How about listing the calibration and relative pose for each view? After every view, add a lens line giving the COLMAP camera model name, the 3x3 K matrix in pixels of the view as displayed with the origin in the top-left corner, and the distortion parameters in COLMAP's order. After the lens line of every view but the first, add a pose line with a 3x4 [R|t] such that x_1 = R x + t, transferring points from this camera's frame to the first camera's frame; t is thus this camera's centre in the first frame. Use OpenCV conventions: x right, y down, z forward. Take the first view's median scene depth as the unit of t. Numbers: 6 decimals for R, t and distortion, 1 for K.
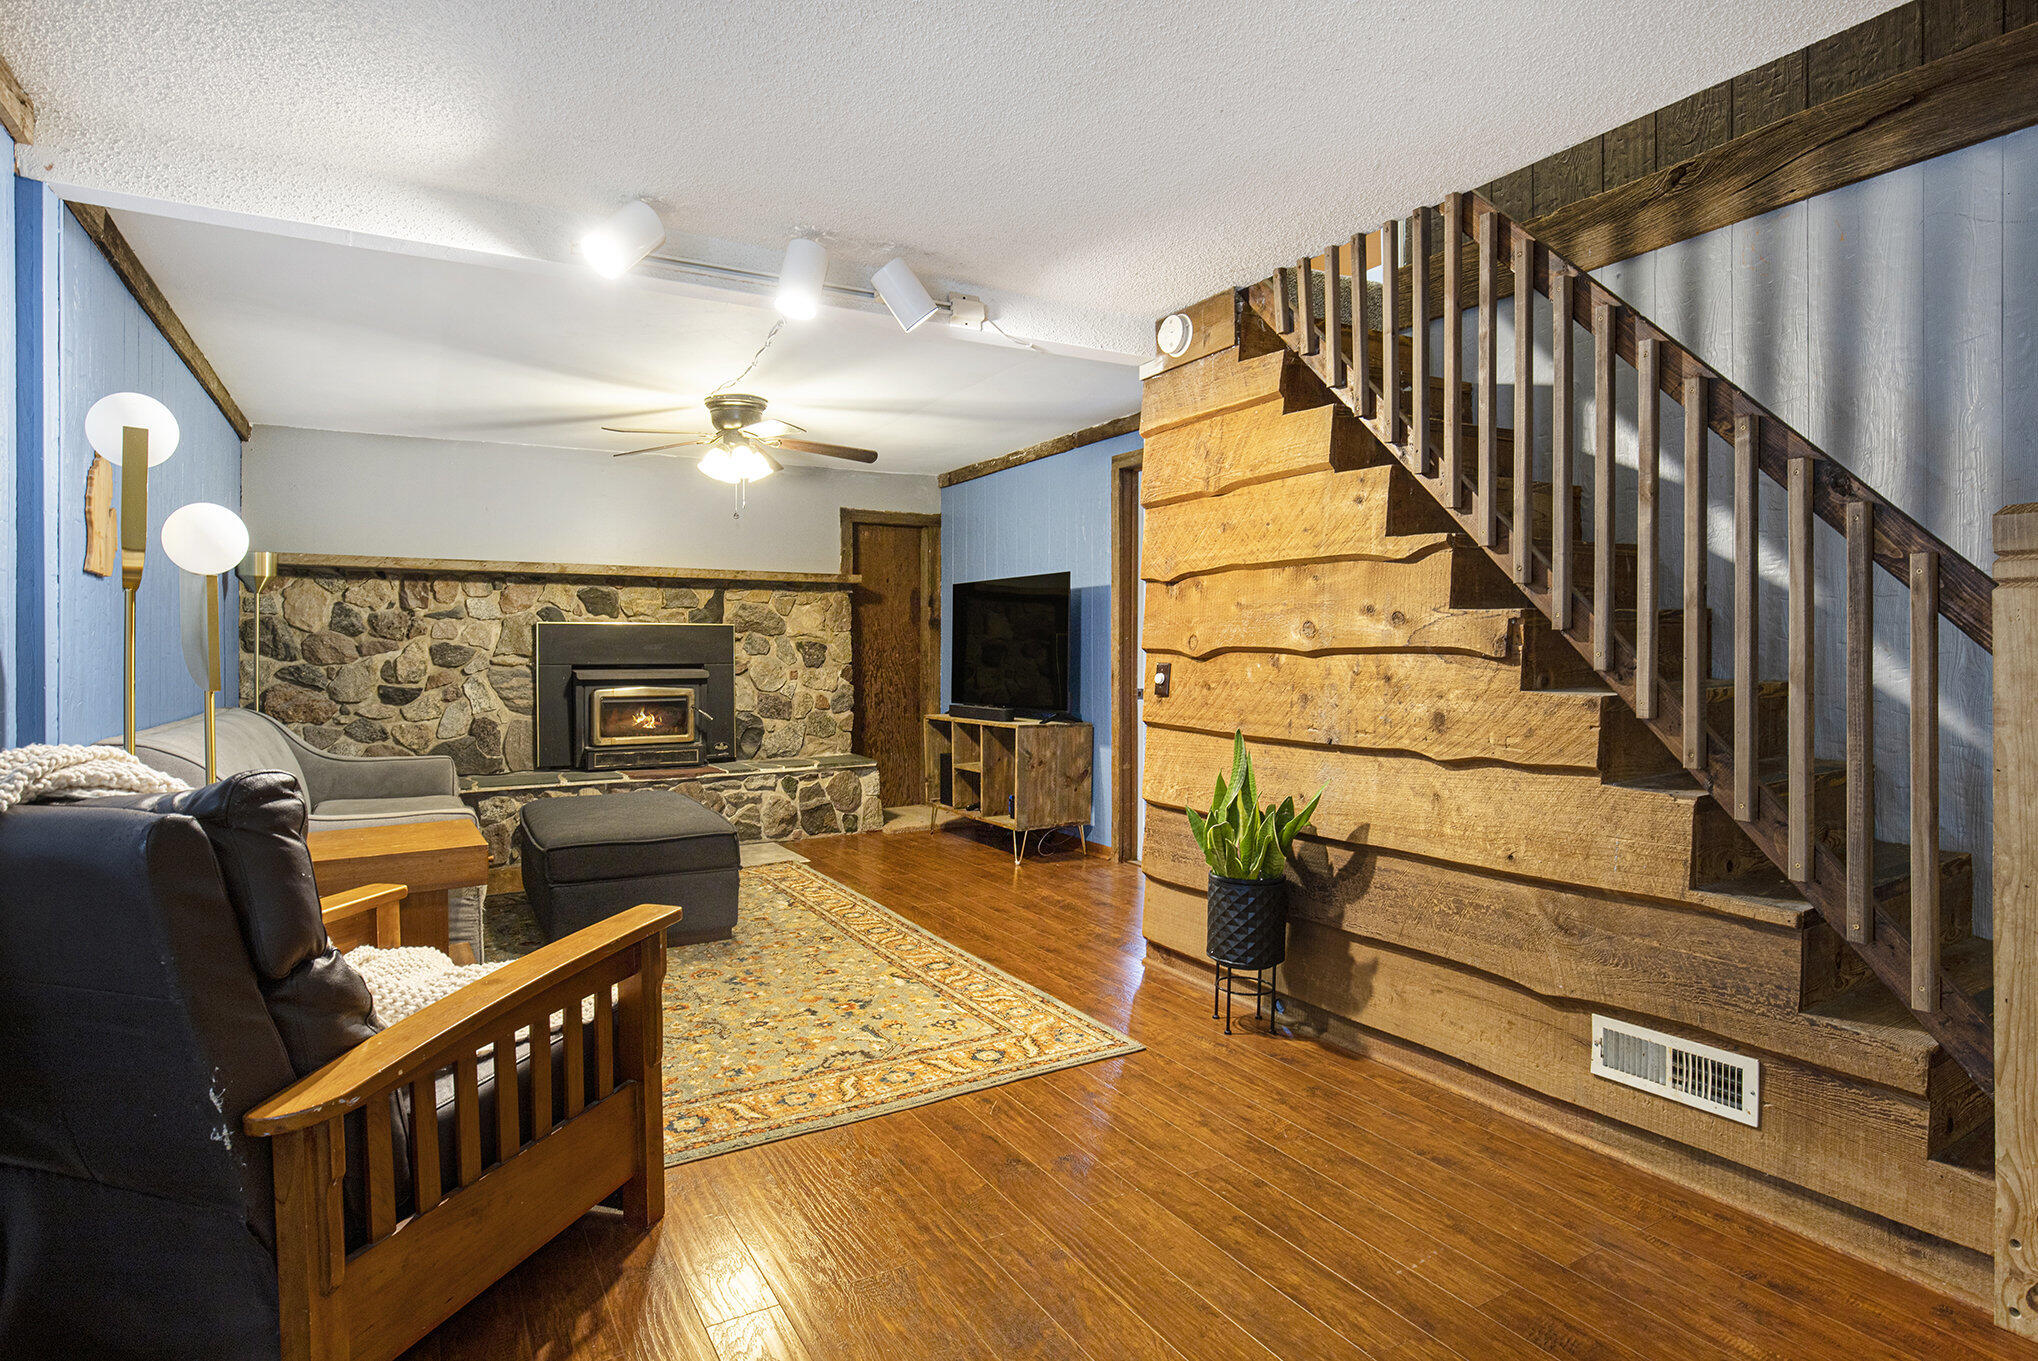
lens RADIAL K [[1049.7, 0, 1019.7], [0, 1049.7, 661.3], [0, 0, 1]] dist [-0.000509, -0.025775]
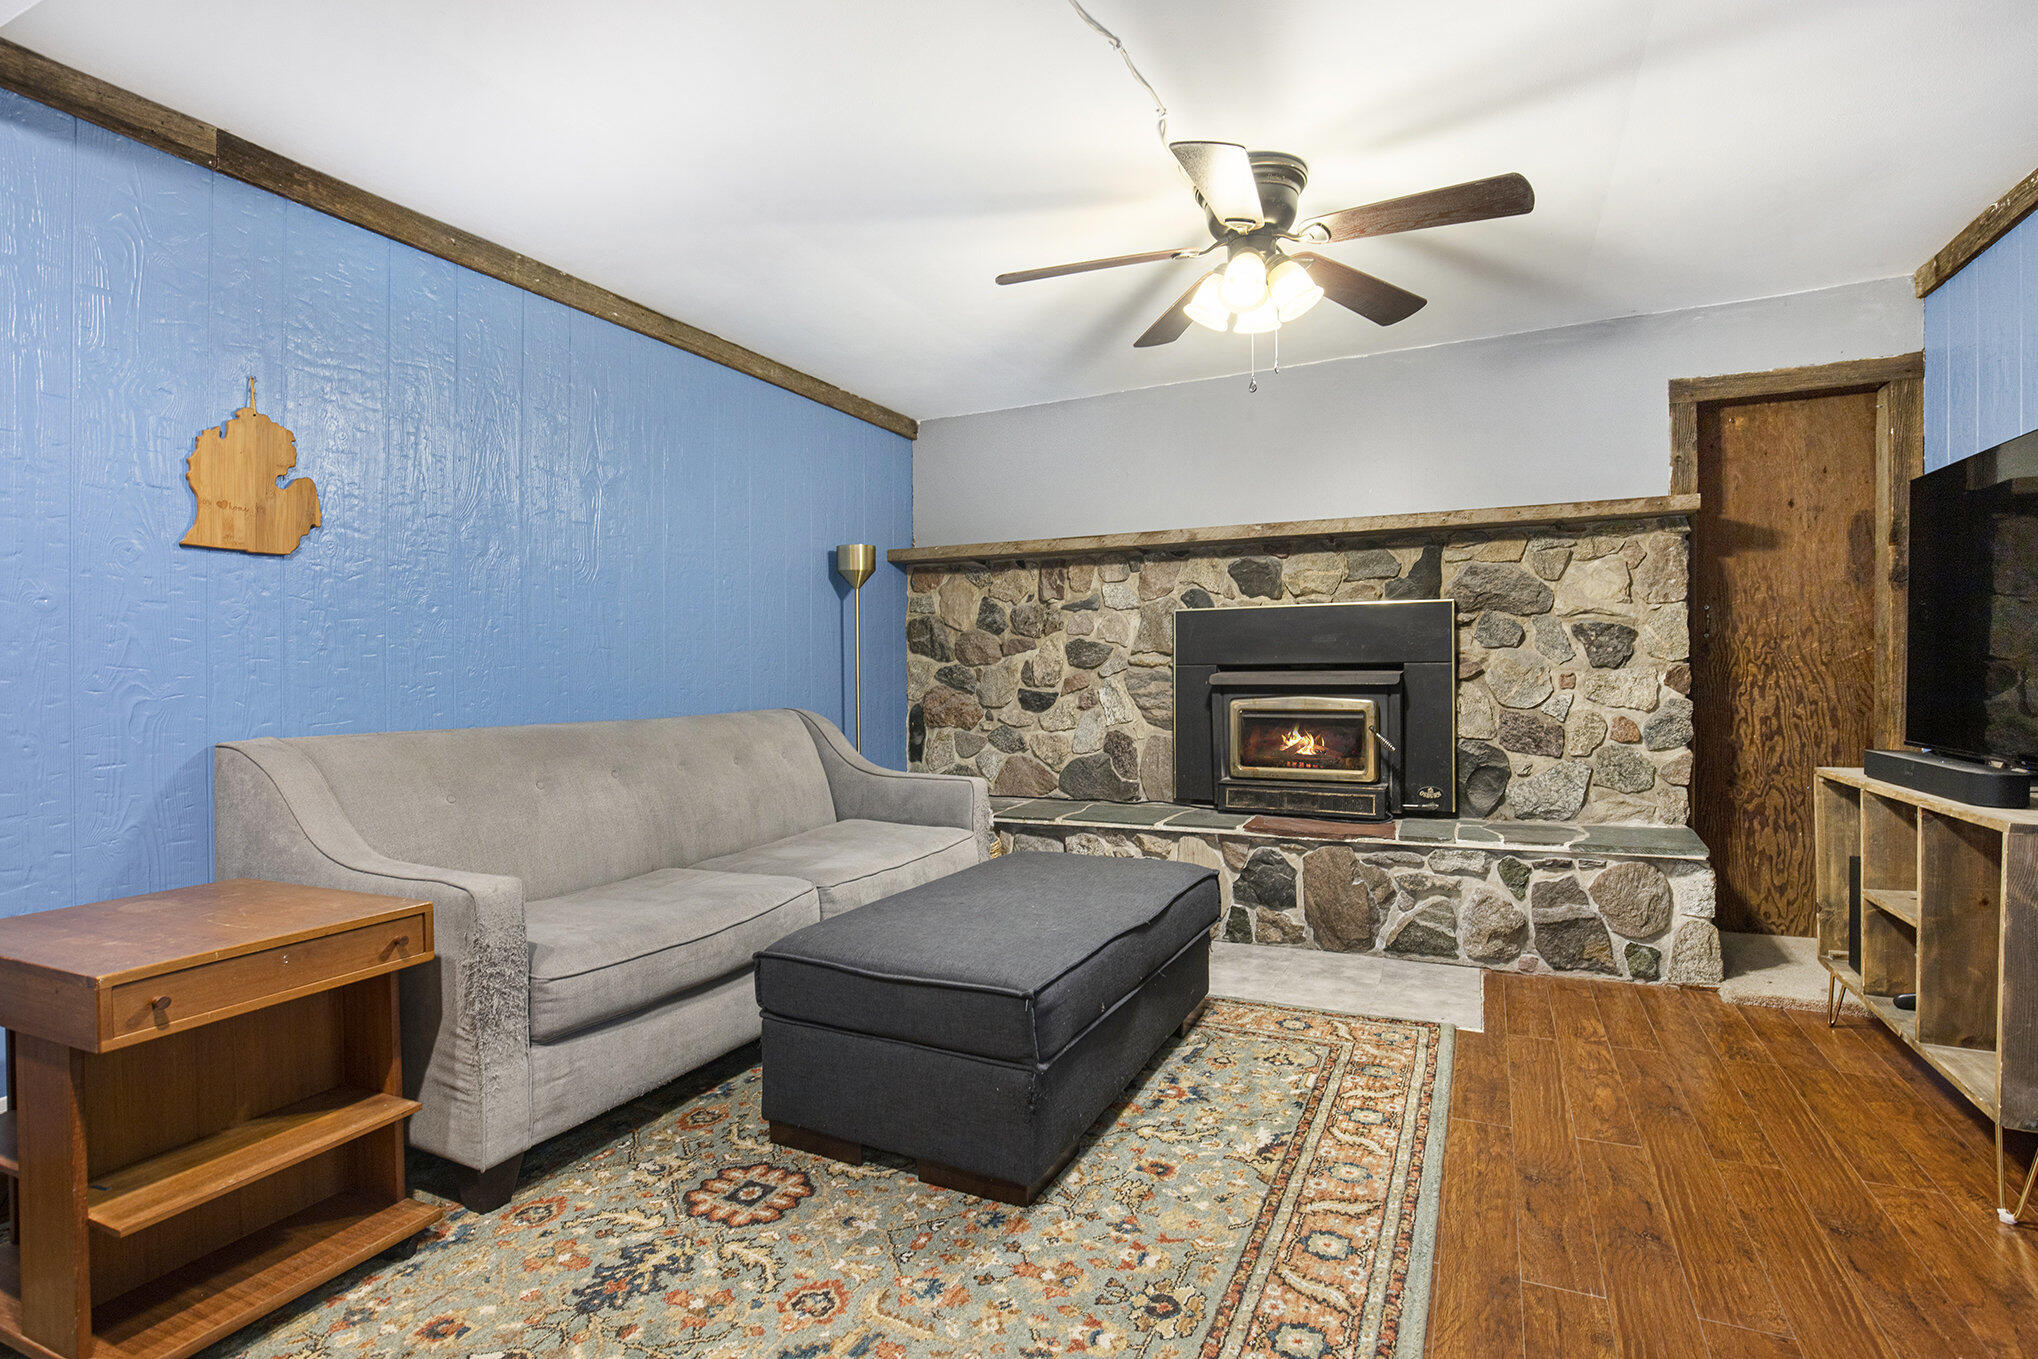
lens RADIAL K [[979.0, 0, 1017.1], [0, 979.0, 673.7], [0, 0, 1]] dist [-0.025317, 0.001502]
pose [[0.560865, -0.000900, -0.827907, 0.070241], [0.001769, 0.999998, 0.000112, 0.009744], [0.827905, -0.001527, 0.560866, 0.516886]]
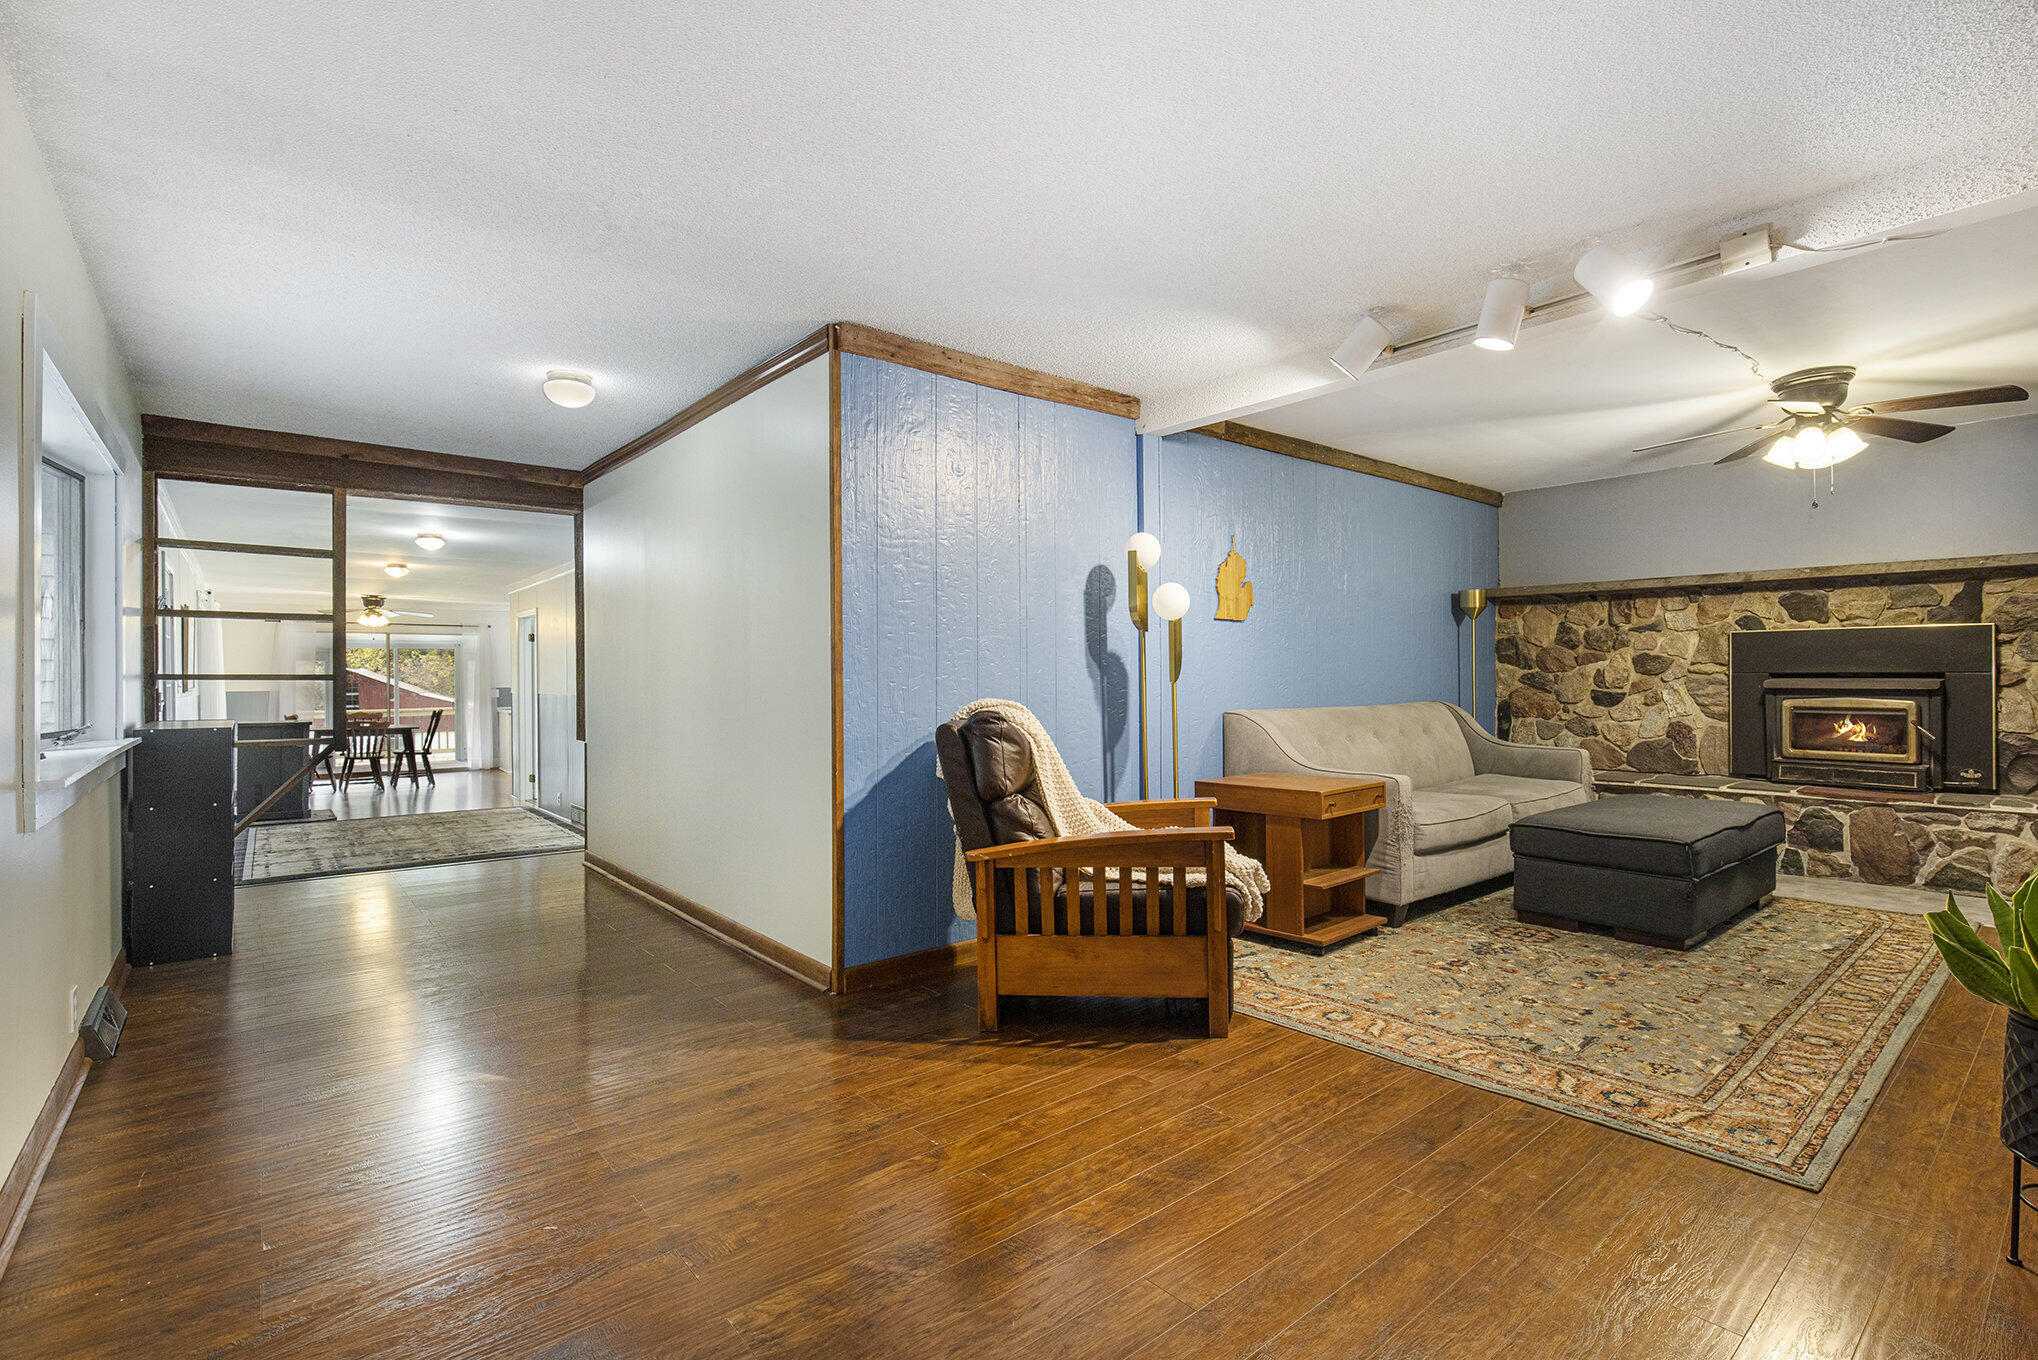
lens RADIAL K [[956.4, 0, 1022.6], [0, 956.4, 664.9], [0, 0, 1]] dist [-0.054517, 0.014852]
pose [[0.159058, -0.006916, -0.987245, 0.336805], [-0.002443, 0.999970, -0.007399, 0.004157], [0.987266, 0.003589, 0.159036, 0.177551]]
